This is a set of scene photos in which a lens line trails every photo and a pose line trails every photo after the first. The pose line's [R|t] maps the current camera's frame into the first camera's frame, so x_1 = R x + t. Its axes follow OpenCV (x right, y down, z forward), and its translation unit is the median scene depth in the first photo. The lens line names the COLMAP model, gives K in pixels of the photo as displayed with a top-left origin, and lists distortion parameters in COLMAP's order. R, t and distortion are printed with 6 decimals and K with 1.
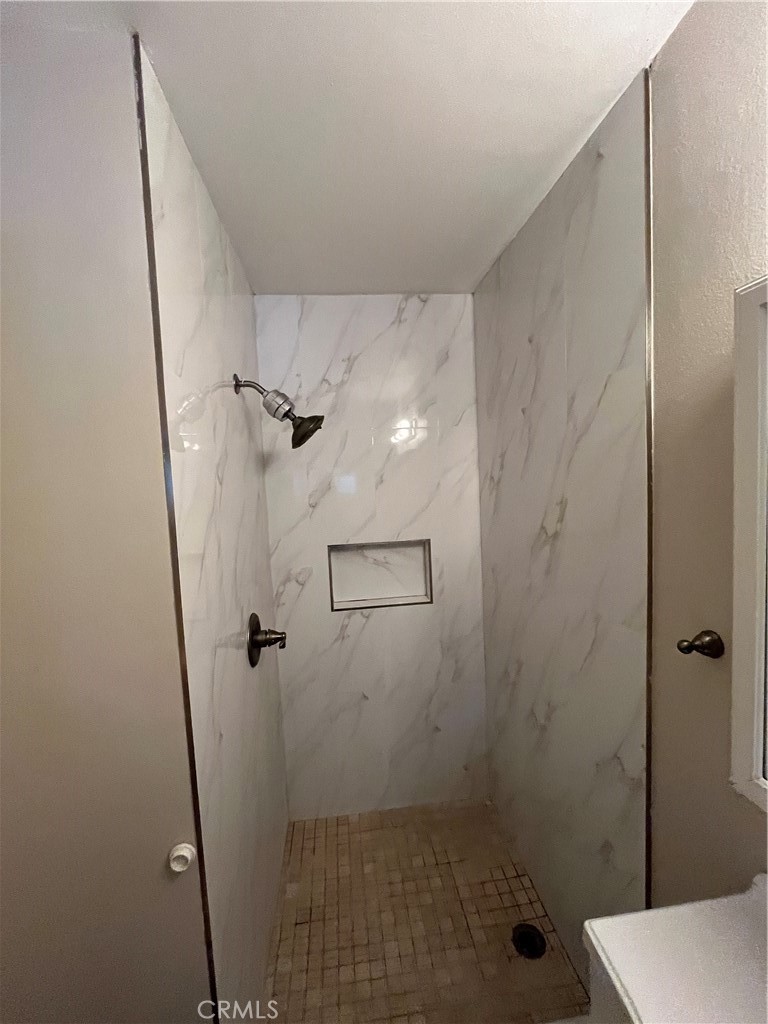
lens RADIAL K [[414.7, 0, 381.7], [0, 414.7, 509.6], [0, 0, 1]] dist [-0.001150, 0.000019]
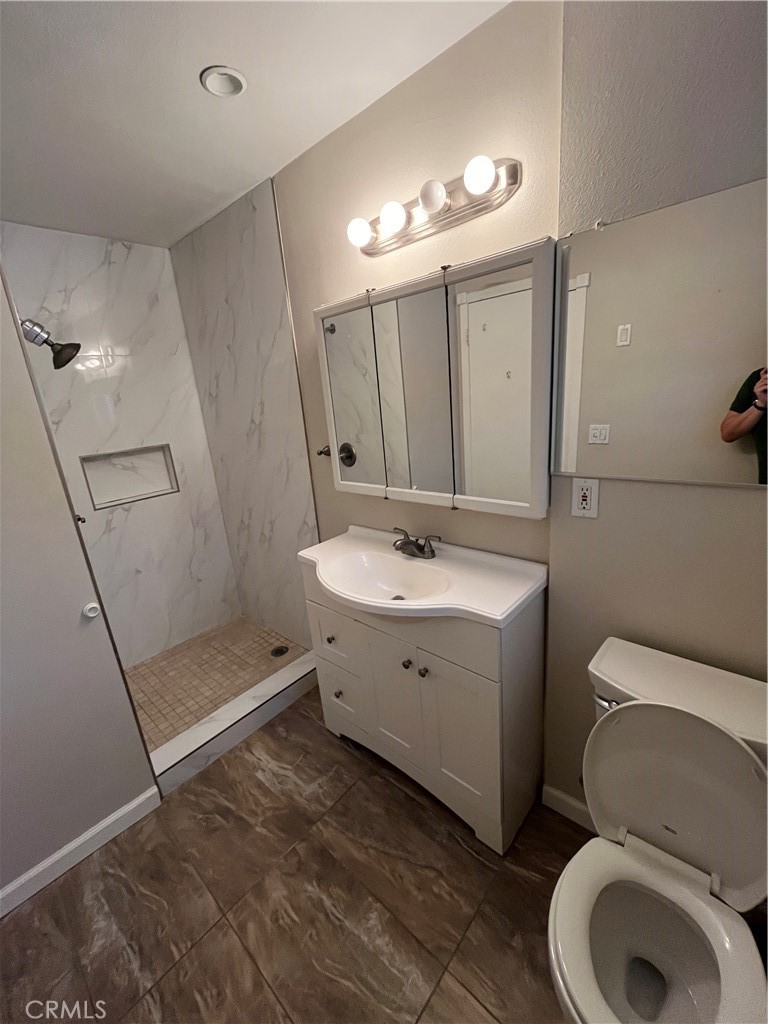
lens RADIAL K [[414.7, 0, 381.7], [0, 414.7, 509.6], [0, 0, 1]] dist [-0.001150, 0.000019]
pose [[0.750351, -0.195733, 0.631396, -0.261928], [0.097436, 0.977473, 0.187224, 0.098803], [-0.653819, -0.078963, 0.752520, -0.478722]]
